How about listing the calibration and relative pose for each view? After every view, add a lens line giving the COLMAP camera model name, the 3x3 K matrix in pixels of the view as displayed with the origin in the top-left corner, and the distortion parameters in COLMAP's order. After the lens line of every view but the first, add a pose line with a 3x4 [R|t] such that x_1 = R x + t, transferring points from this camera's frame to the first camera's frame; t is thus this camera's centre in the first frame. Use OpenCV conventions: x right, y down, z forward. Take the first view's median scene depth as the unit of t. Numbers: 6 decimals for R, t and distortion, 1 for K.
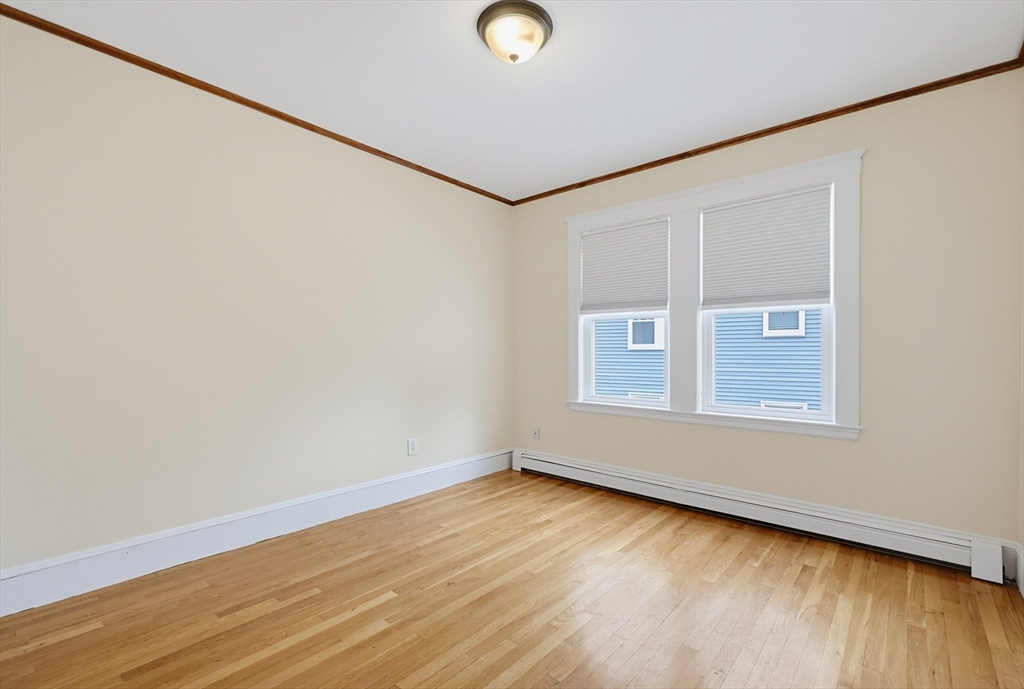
lens RADIAL K [[463.3, 0, 504.8], [0, 463.3, 346.5], [0, 0, 1]] dist [-0.000231, 0.000001]
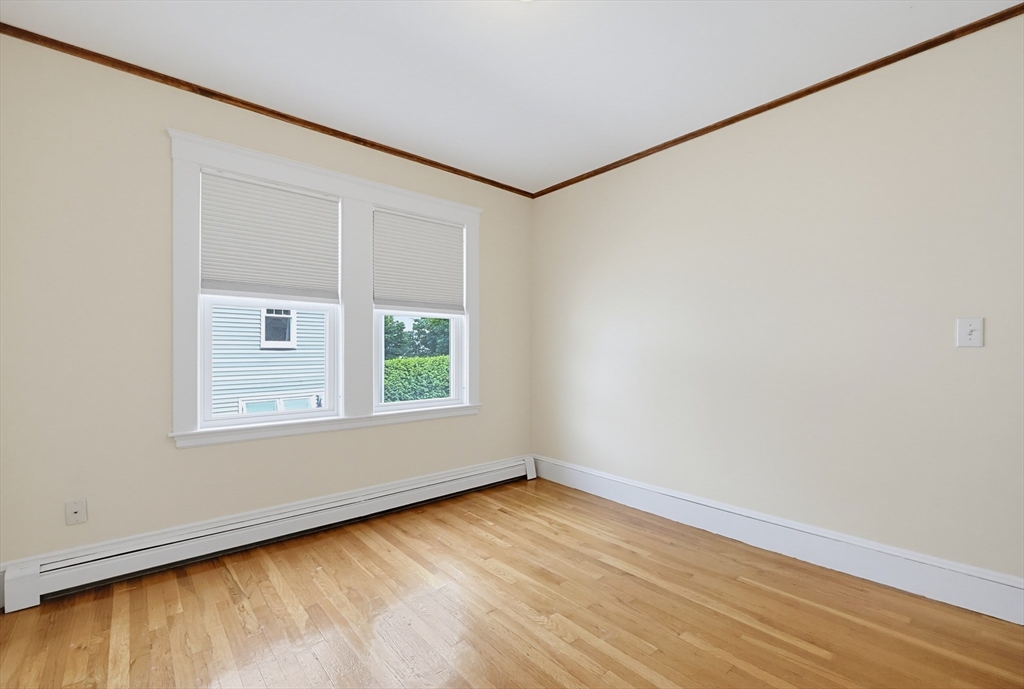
lens RADIAL K [[442.7, 0, 513.9], [0, 442.7, 347.7], [0, 0, 1]] dist [-0.000974, 0.000148]
pose [[0.119491, 0.017114, 0.992688, -0.461334], [0.001162, 0.999848, -0.017377, 0.020179], [-0.992835, 0.003230, 0.119453, 0.594349]]
